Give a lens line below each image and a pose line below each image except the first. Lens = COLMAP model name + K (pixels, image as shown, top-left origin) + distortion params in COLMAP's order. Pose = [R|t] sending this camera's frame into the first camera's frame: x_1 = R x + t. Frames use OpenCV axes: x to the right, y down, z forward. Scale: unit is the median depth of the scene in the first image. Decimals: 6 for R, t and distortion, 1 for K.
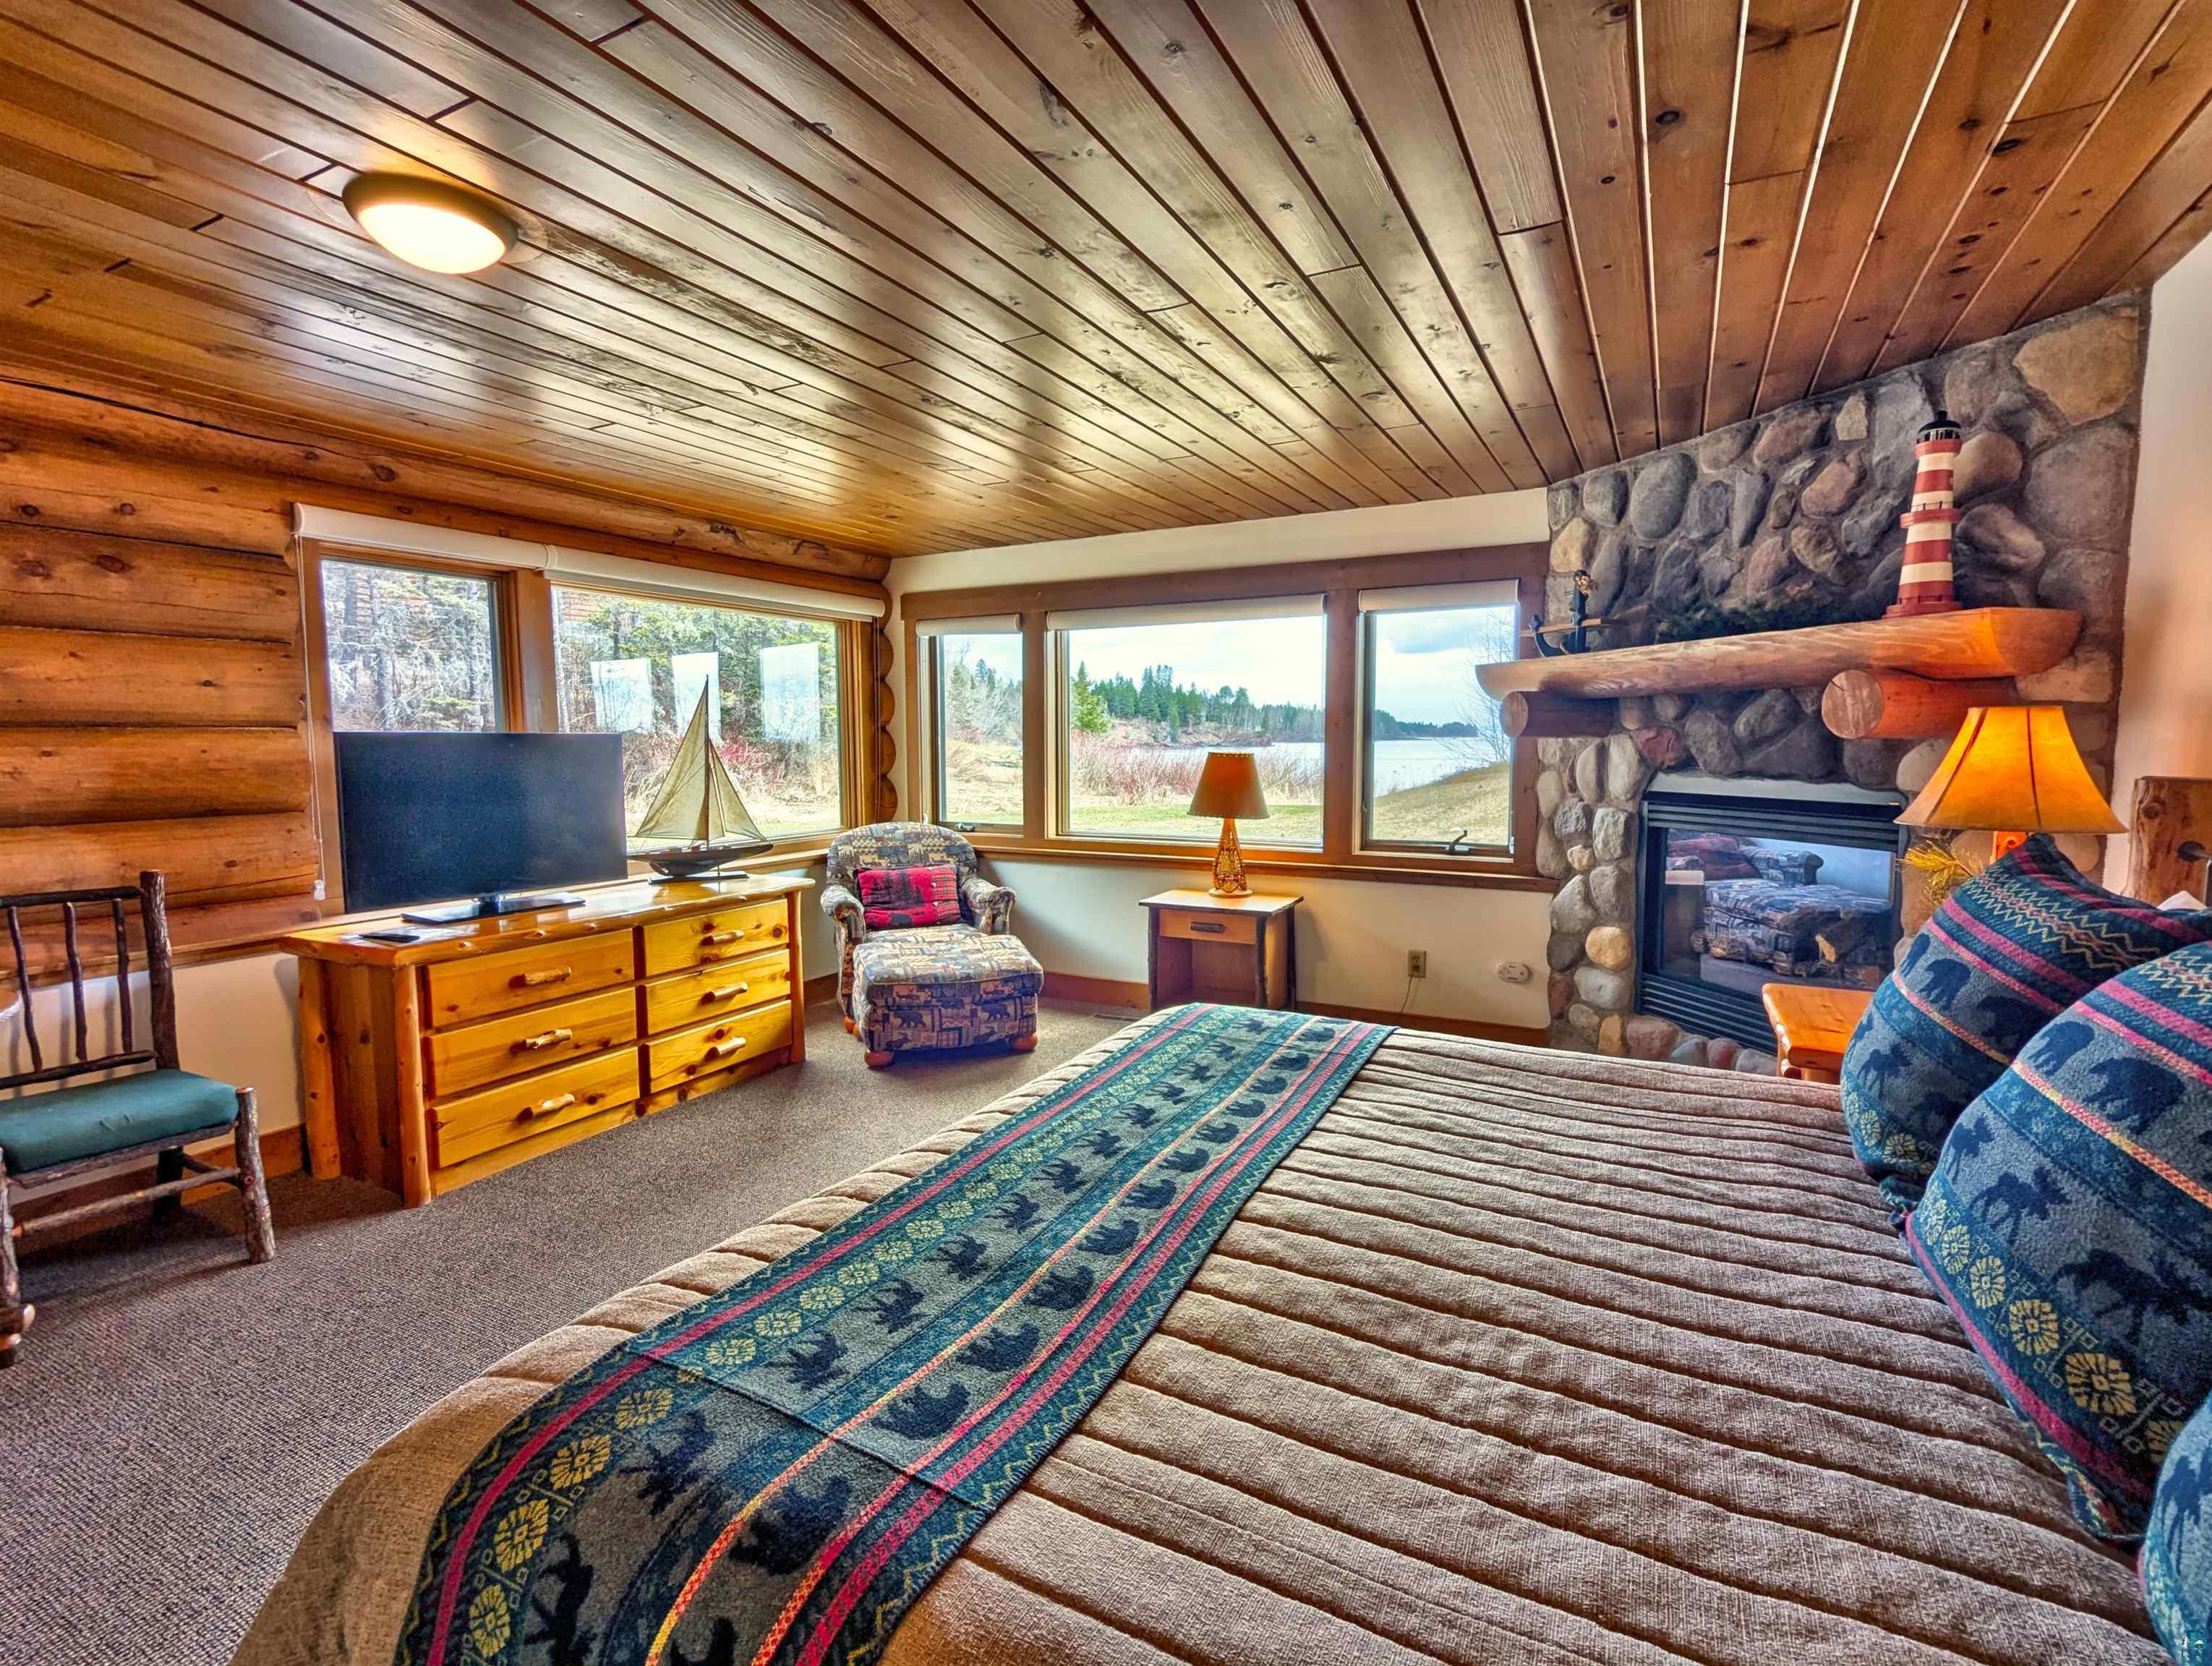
lens RADIAL K [[1049.2, 0, 1109.9], [0, 1049.2, 829.7], [0, 0, 1]] dist [-0.001170, 0.000048]
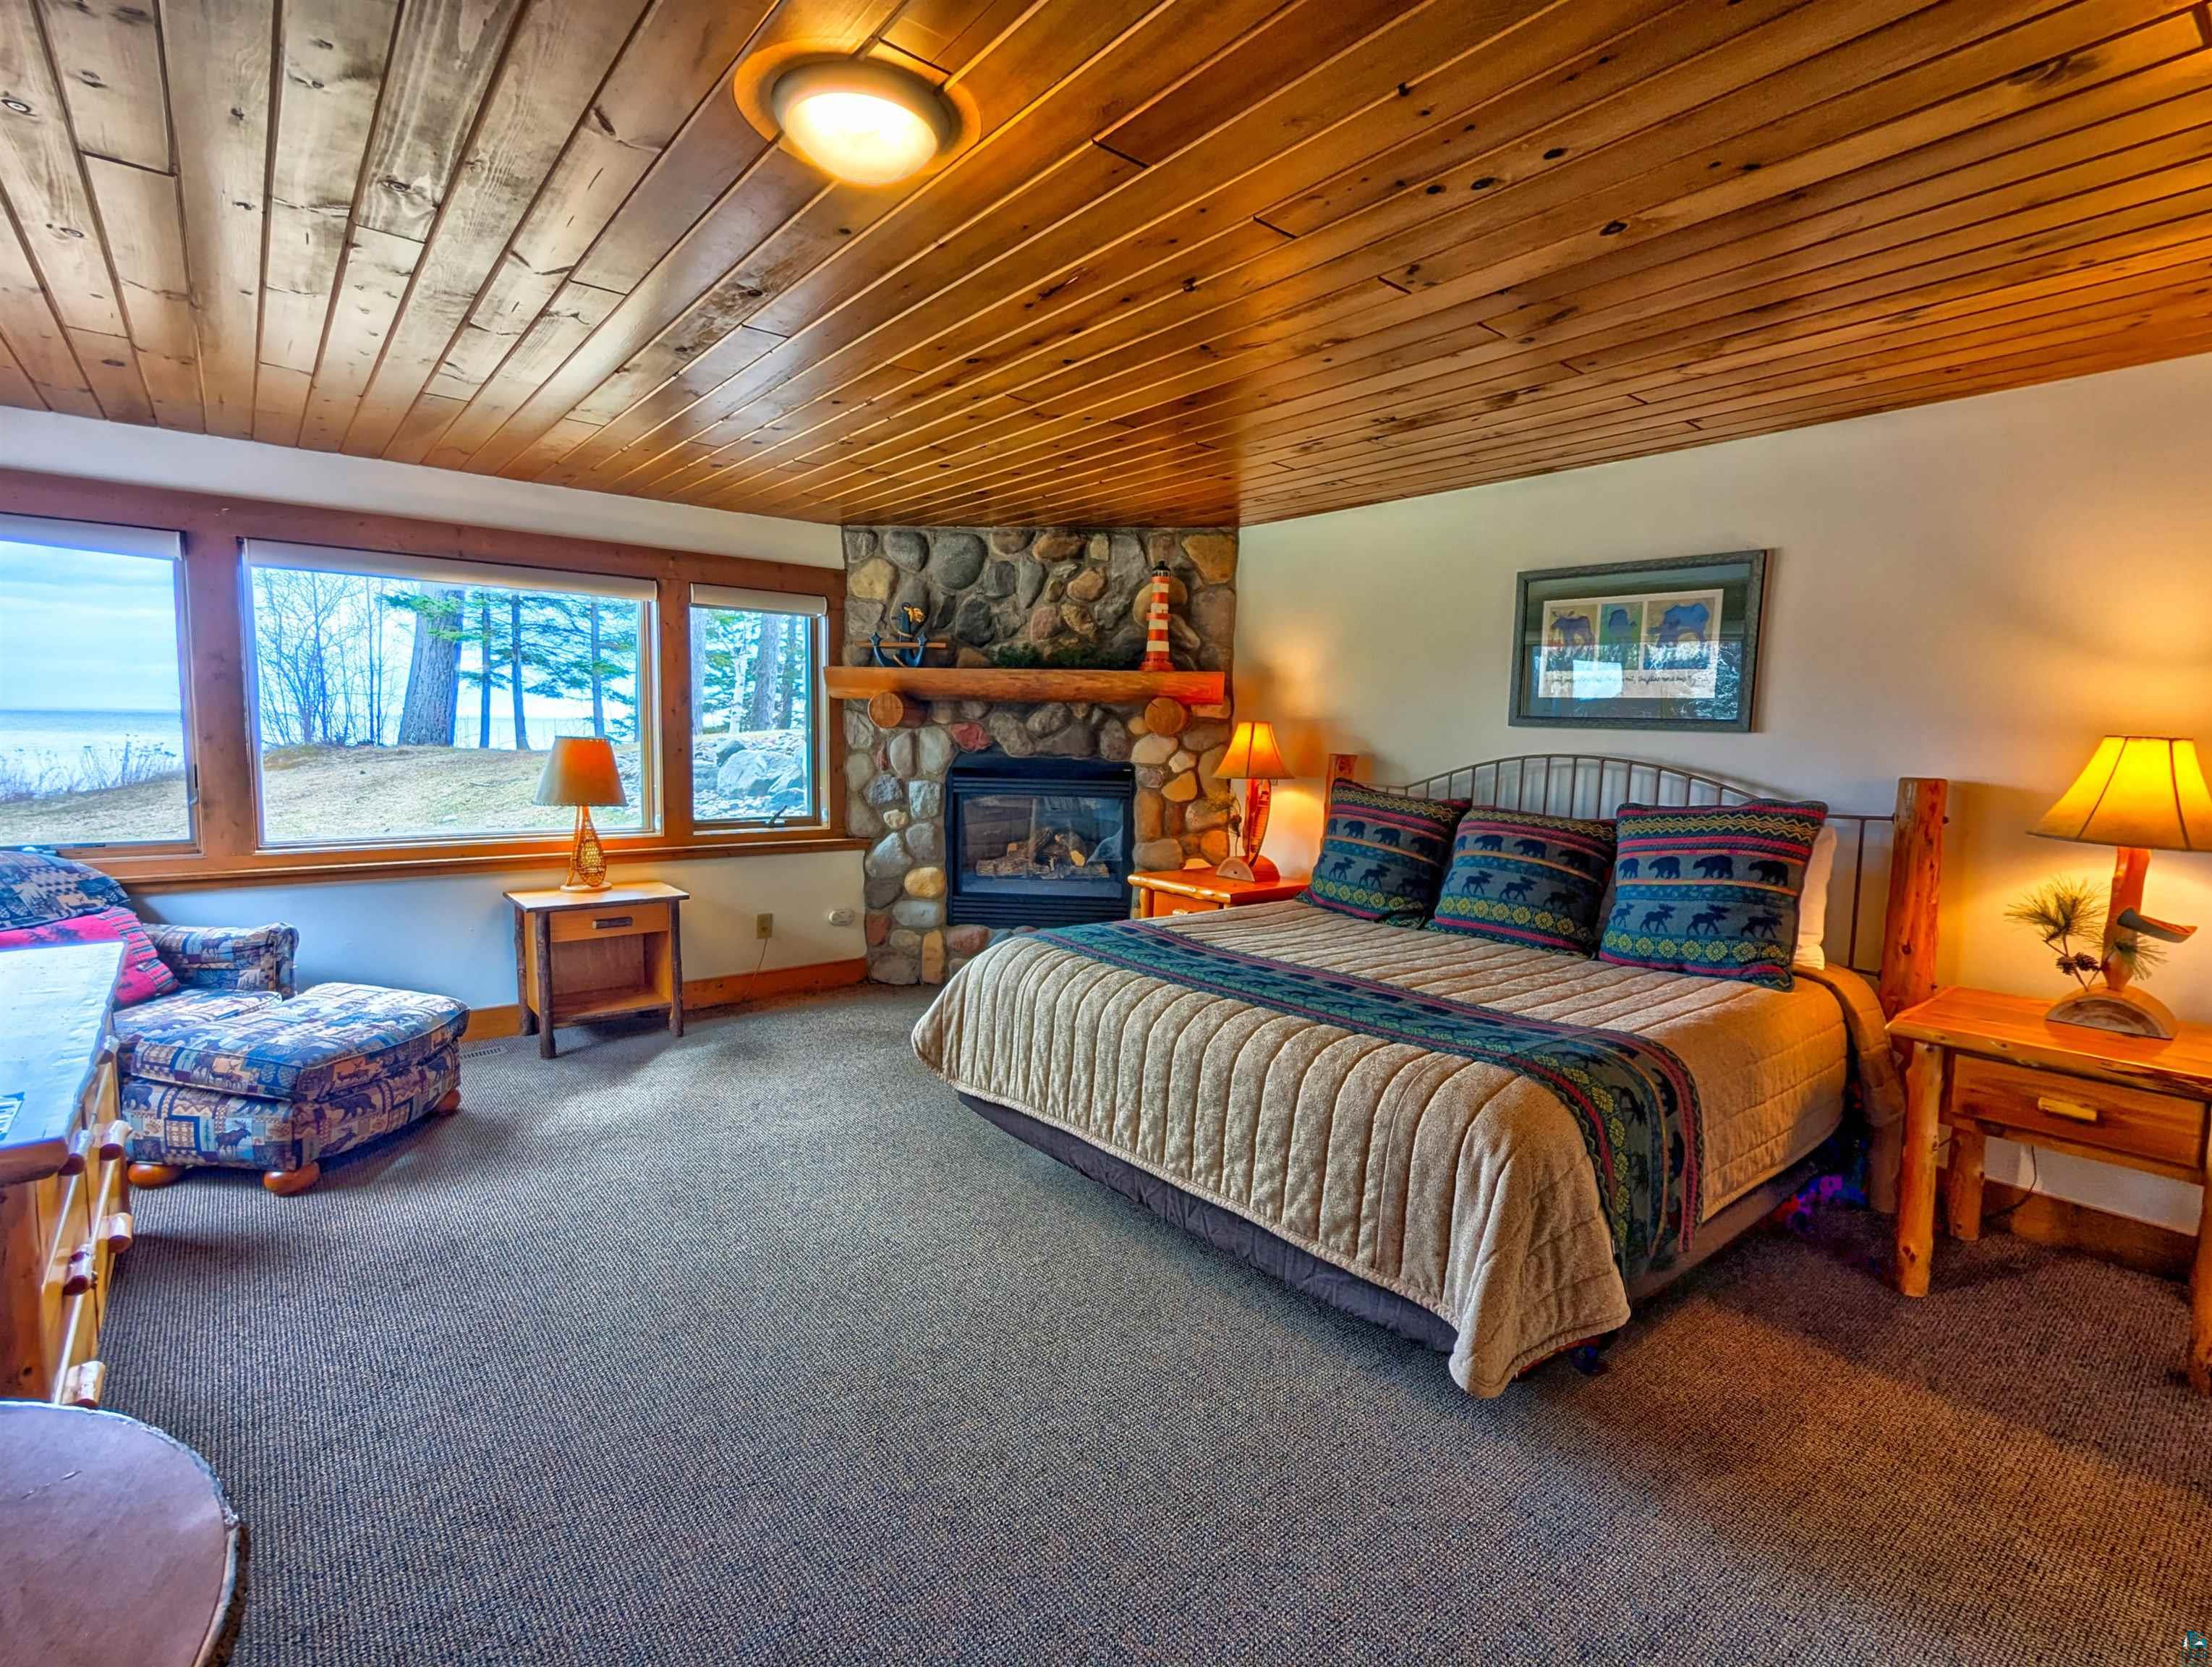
lens RADIAL K [[1049.4, 0, 1111.8], [0, 1049.4, 834.5], [0, 0, 1]] dist [-0.001170, 0.000048]
pose [[0.384573, -0.081401, 0.919498, -0.695950], [0.058479, 0.996252, 0.063737, -0.023682], [-0.921240, 0.029260, 0.387892, 0.249480]]
